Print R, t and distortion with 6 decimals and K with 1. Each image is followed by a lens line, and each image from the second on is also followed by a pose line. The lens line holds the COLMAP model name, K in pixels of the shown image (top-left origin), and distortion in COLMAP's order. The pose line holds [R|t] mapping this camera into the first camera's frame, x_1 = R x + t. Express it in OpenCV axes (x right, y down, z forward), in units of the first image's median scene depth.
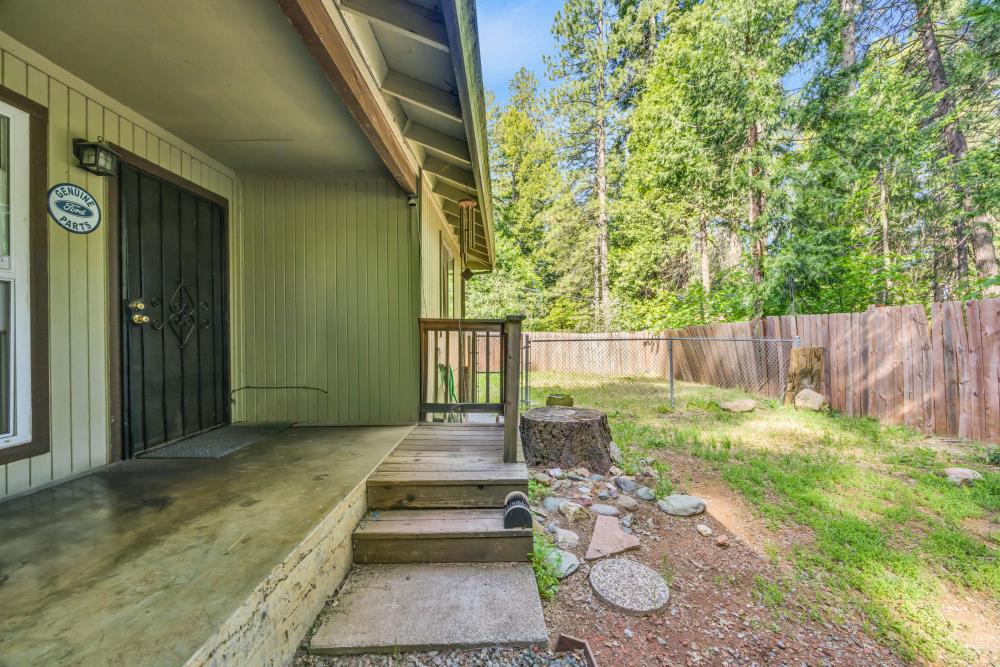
lens RADIAL K [[375.9, 0, 497.7], [0, 375.9, 333.1], [0, 0, 1]] dist [-0.005020, -0.000028]
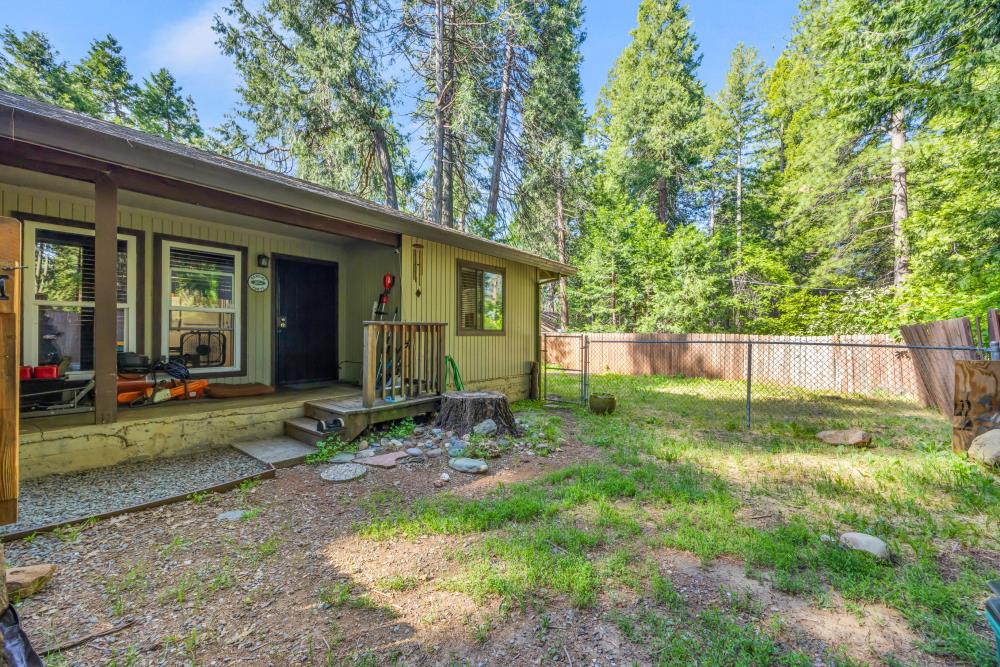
lens RADIAL K [[375.9, 0, 497.7], [0, 375.9, 333.1], [0, 0, 1]] dist [-0.005020, -0.000028]
pose [[0.765612, 0.002486, -0.643297, 1.722928], [-0.007105, 0.999964, -0.004593, 0.010988], [0.643263, 0.008087, 0.765603, 0.089817]]
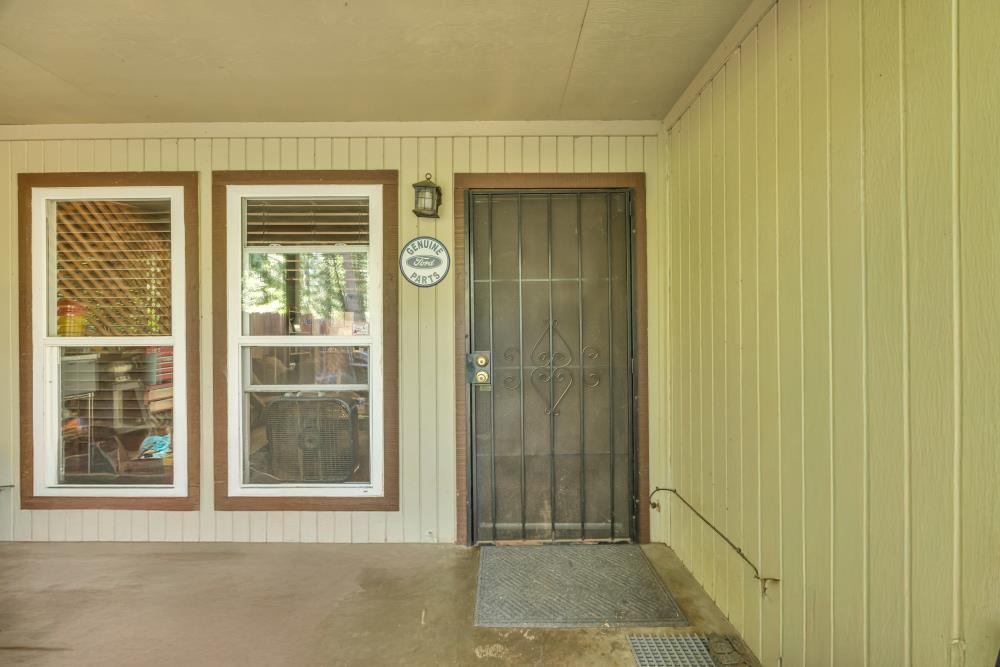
lens RADIAL K [[375.9, 0, 497.7], [0, 375.9, 333.1], [0, 0, 1]] dist [-0.005020, -0.000028]
pose [[0.010699, 0.003916, -0.999935, -0.170359], [0.002625, 0.999989, 0.003945, -0.150523], [0.999939, -0.002667, 0.010688, 1.143478]]
